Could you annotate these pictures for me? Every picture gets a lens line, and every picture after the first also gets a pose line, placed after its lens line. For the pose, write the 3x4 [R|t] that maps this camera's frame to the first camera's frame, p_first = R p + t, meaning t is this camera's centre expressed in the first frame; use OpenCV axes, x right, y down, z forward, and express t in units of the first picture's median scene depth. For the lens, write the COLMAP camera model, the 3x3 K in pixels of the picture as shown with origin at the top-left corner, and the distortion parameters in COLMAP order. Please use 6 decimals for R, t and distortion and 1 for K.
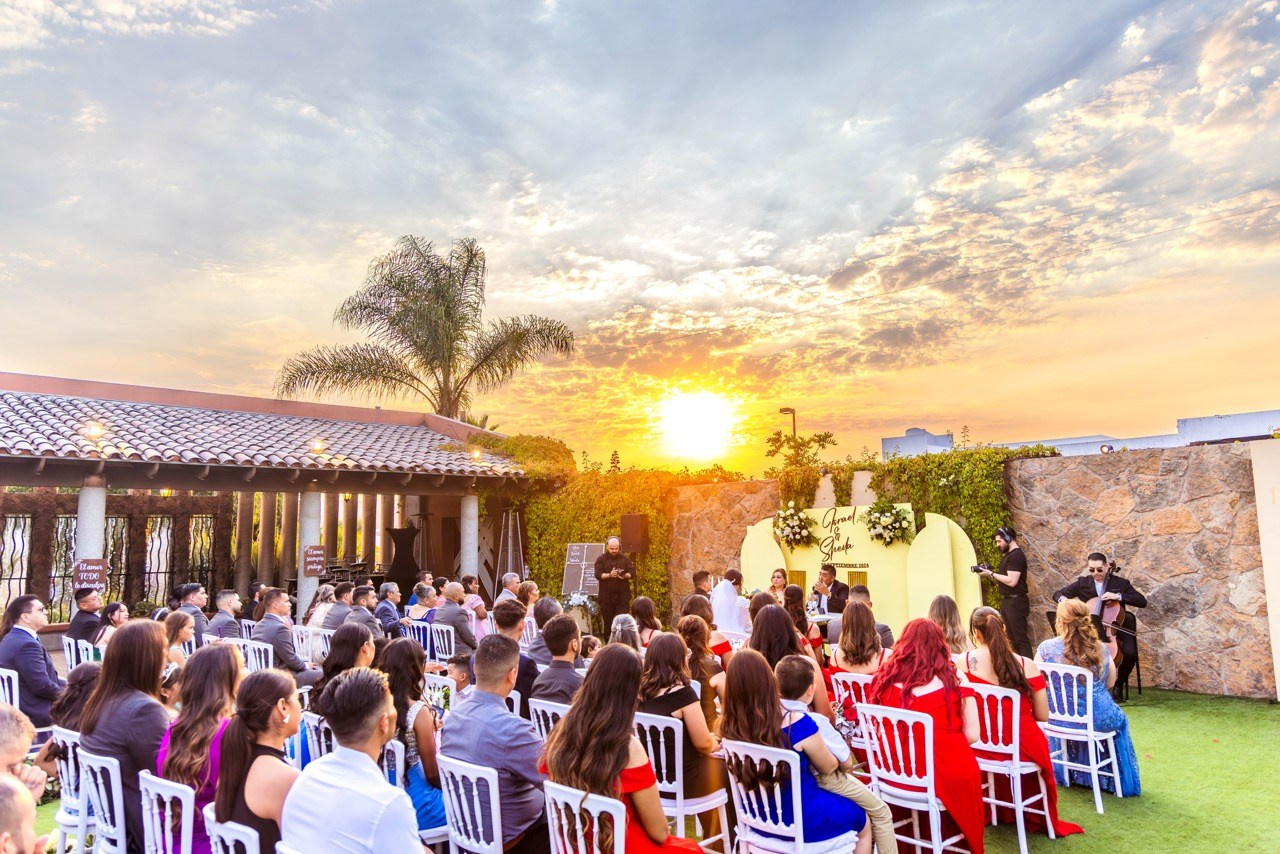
lens RADIAL K [[874.3, 0, 640.0], [0, 874.3, 427.0], [0, 0, 1]] dist [0.001143, 0.000529]
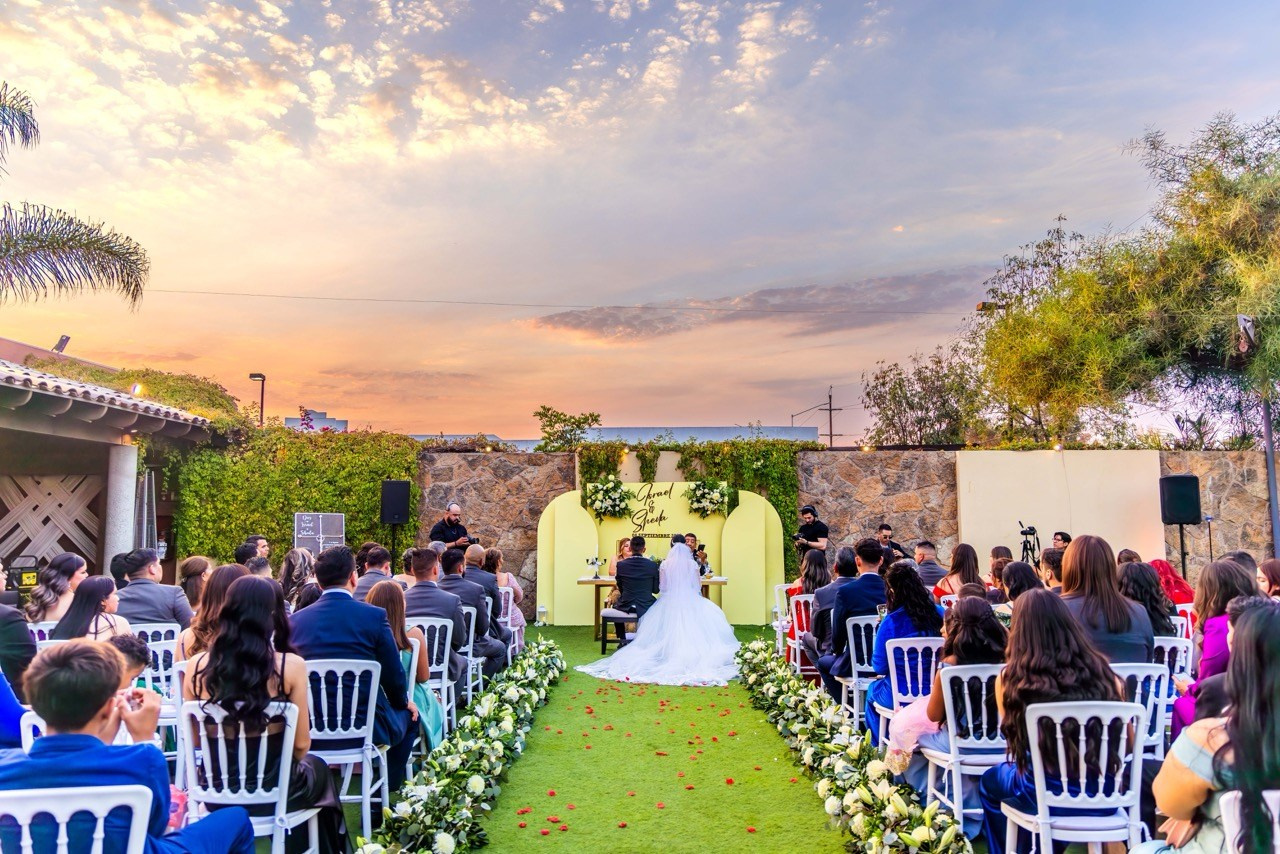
lens RADIAL K [[893.1, 0, 640.0], [0, 893.1, 427.0], [0, 0, 1]] dist [-0.001096, 0.000024]
pose [[0.693154, 0.092911, 0.714776, -0.593837], [-0.101394, 0.994366, -0.030927, 0.059552], [-0.713622, -0.051037, 0.698669, 0.239908]]
